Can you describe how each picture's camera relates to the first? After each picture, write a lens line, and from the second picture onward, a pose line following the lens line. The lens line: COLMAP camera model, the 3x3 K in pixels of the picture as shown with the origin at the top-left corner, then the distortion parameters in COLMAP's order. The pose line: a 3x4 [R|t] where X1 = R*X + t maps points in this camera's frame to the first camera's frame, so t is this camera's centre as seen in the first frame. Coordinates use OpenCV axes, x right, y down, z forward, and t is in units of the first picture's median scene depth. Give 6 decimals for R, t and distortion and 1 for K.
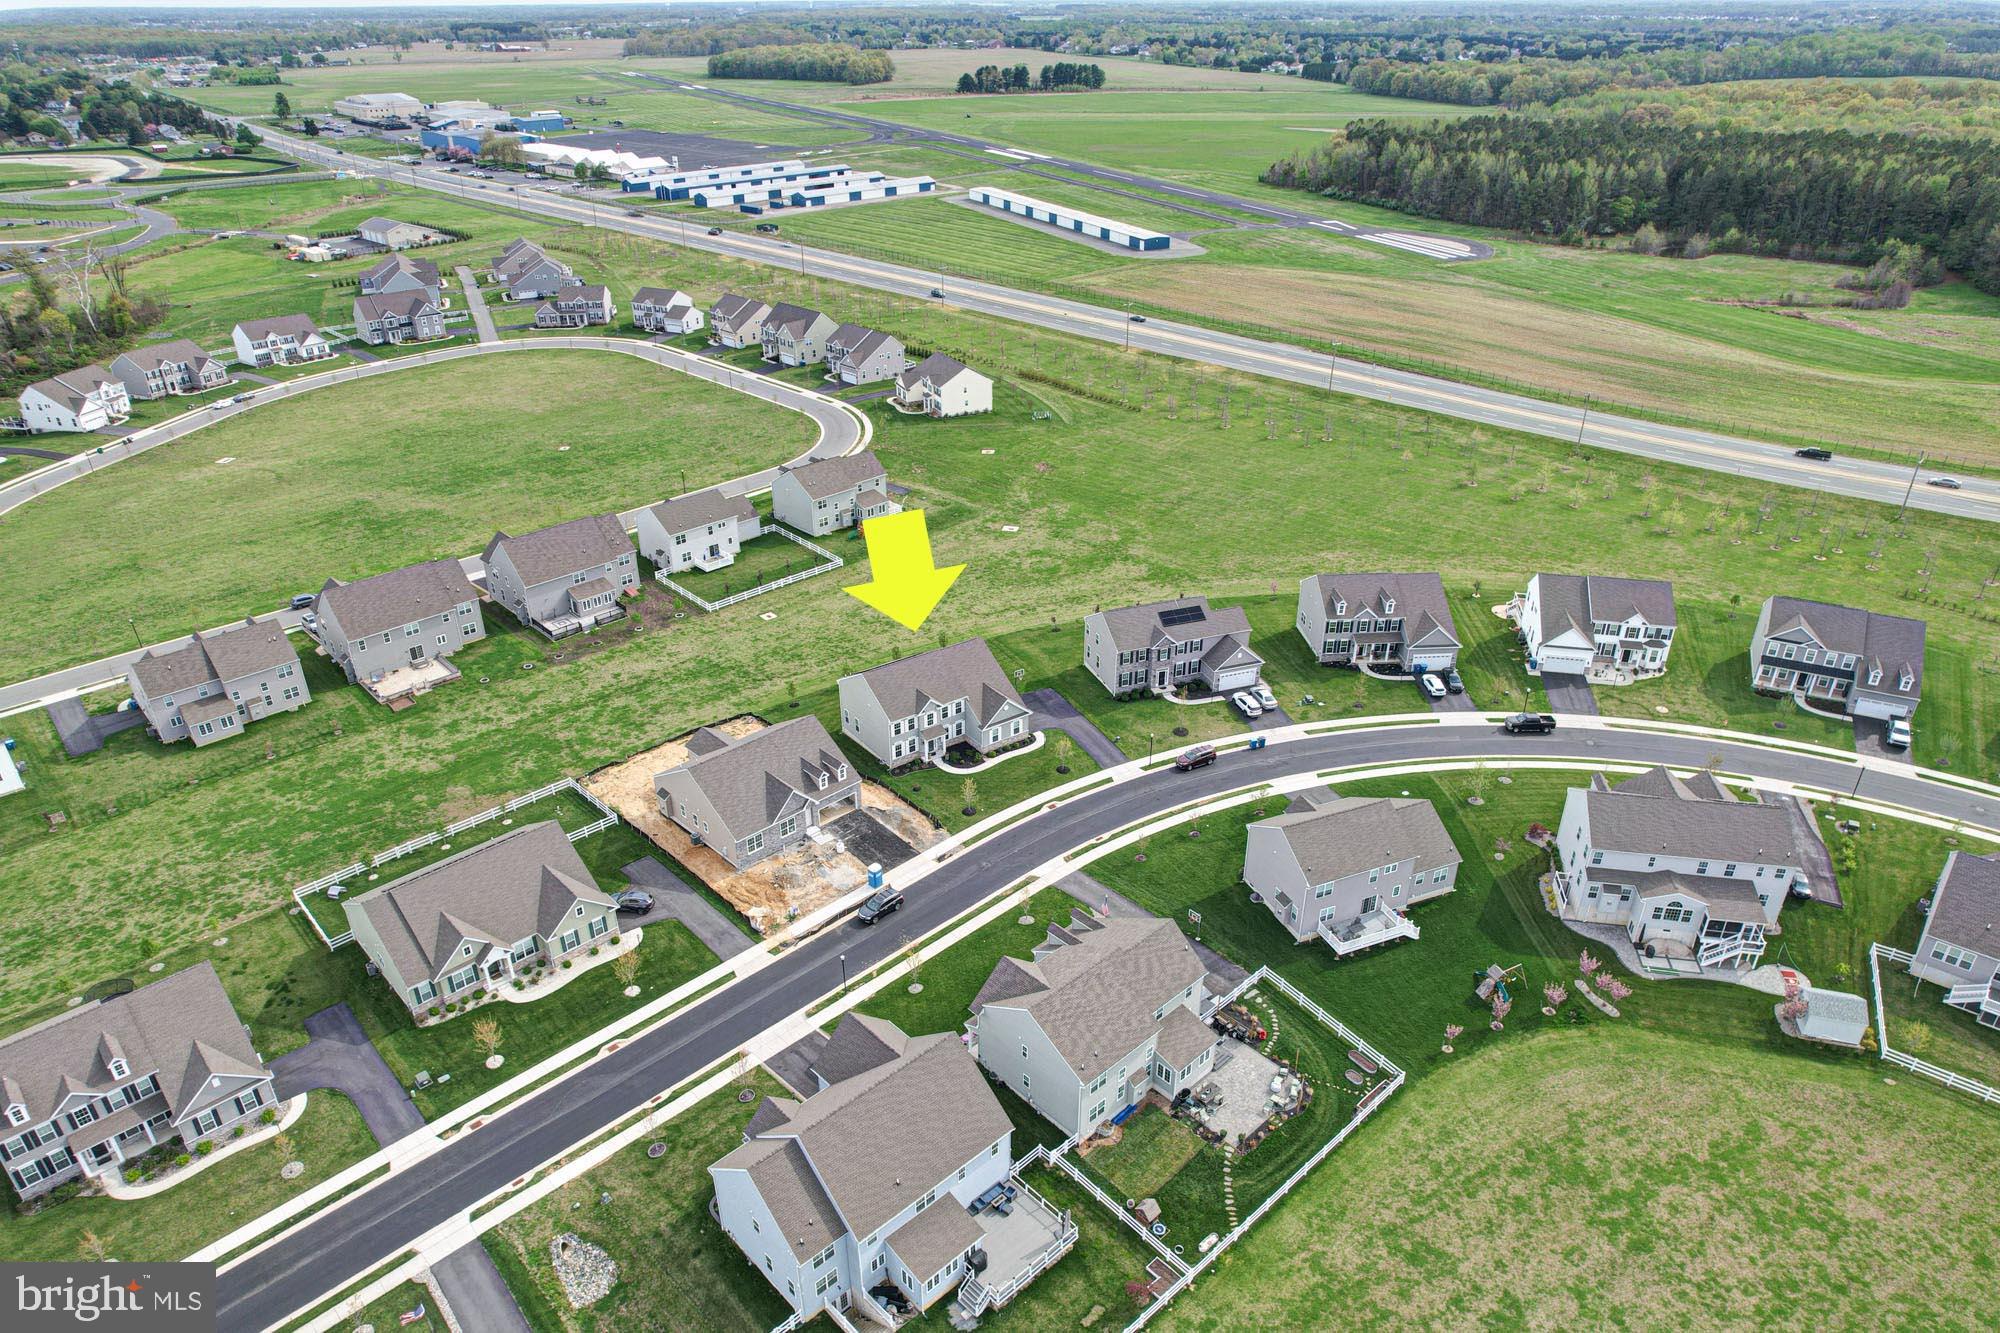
lens RADIAL K [[1287.3, 0, 992.7], [0, 1287.3, 677.1], [0, 0, 1]] dist [-0.079982, 0.073229]
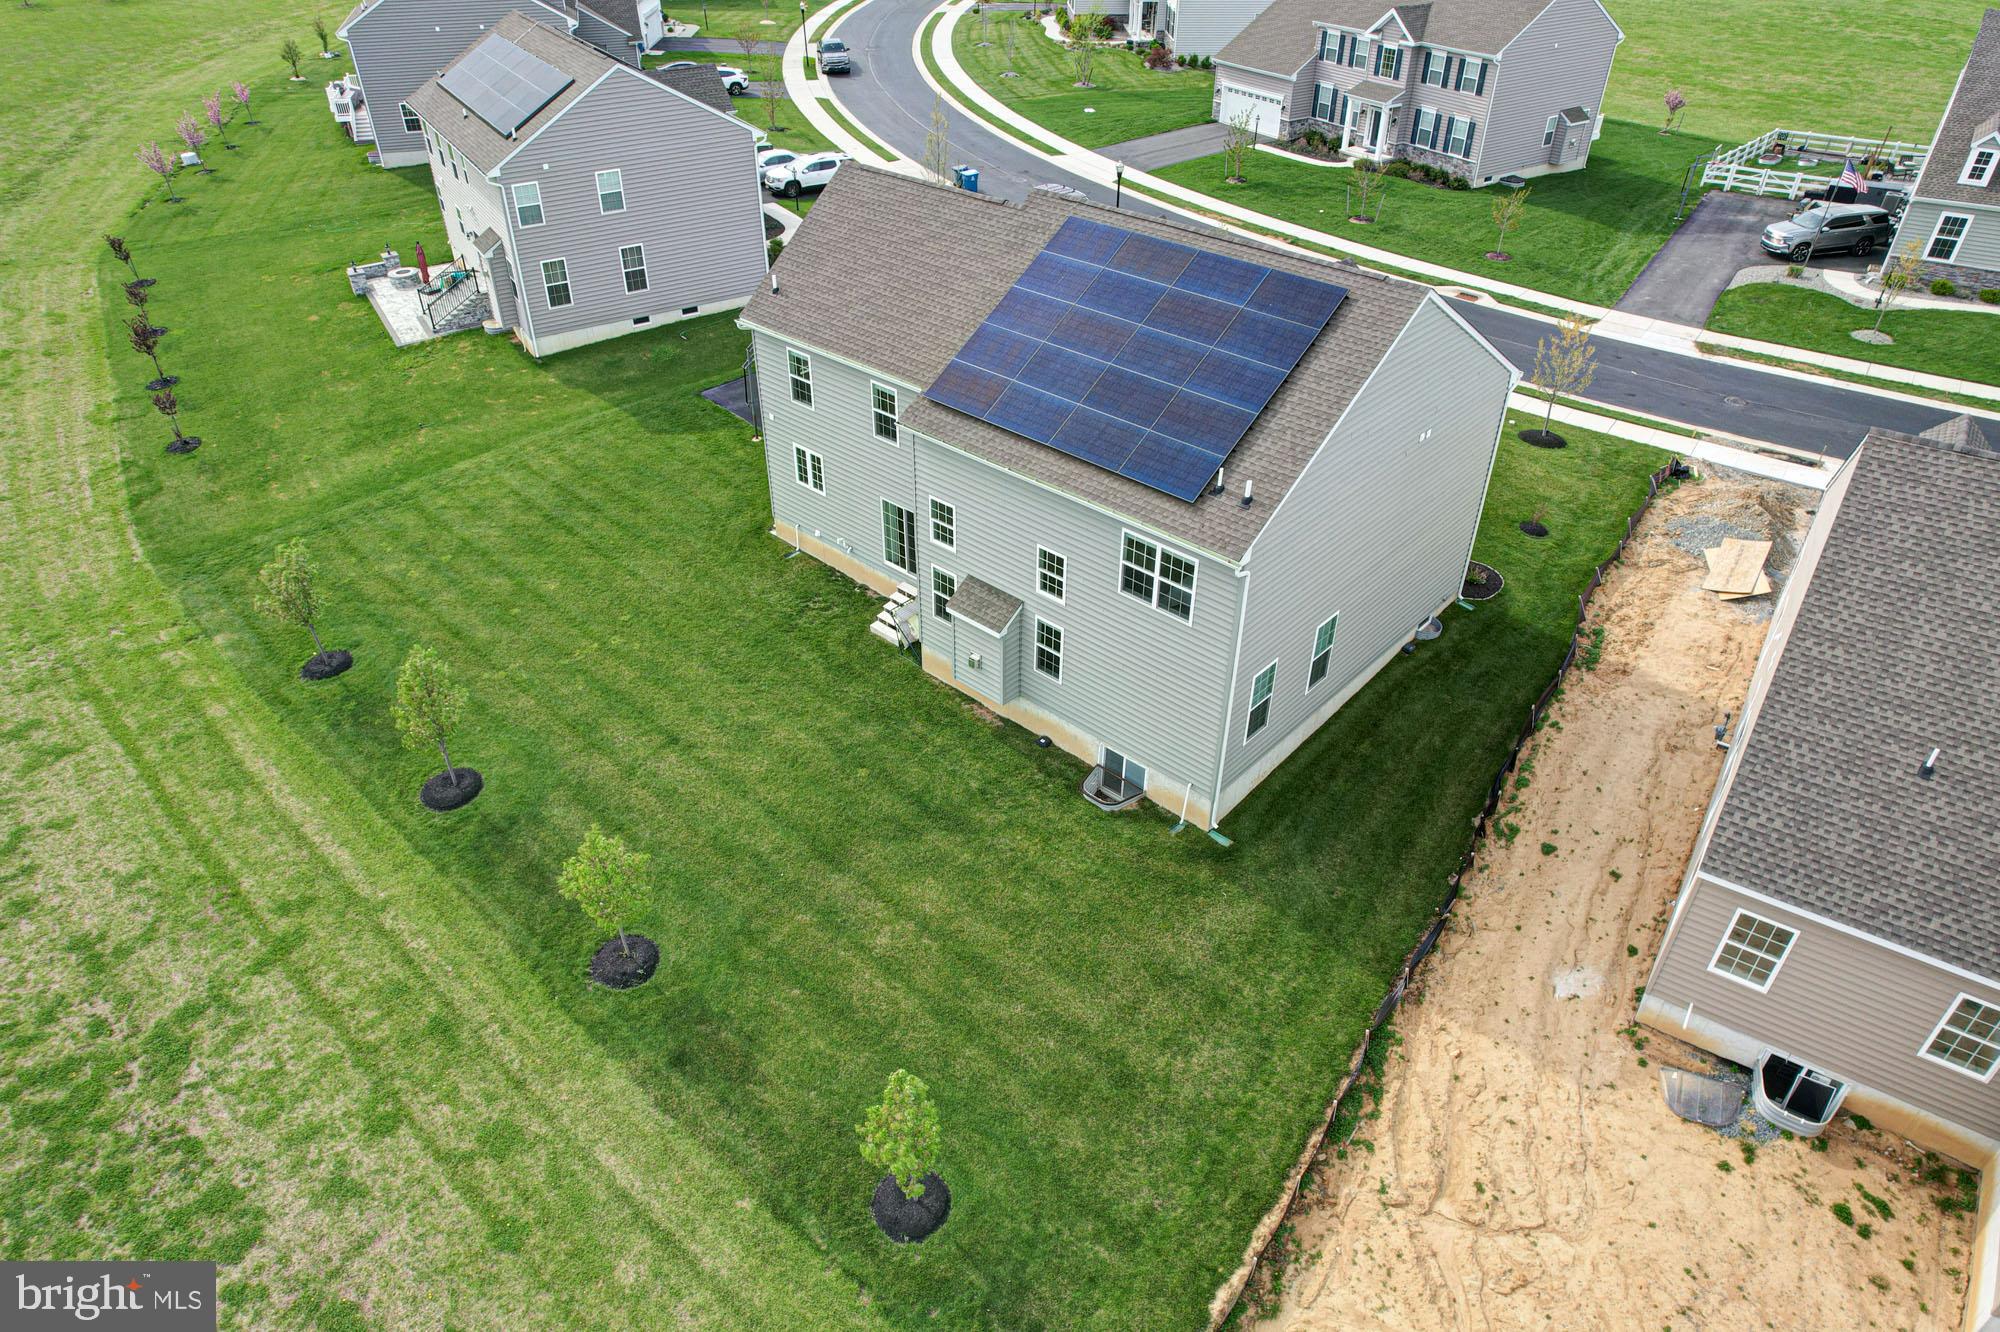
lens RADIAL K [[1287.3, 0, 992.7], [0, 1287.3, 676.6], [0, 0, 1]] dist [-0.079982, 0.073229]
pose [[-0.210343, -0.570103, 0.794191, -0.219305], [0.467583, 0.654757, 0.593852, -0.084214], [-0.858558, 0.496263, 0.128846, 0.904947]]
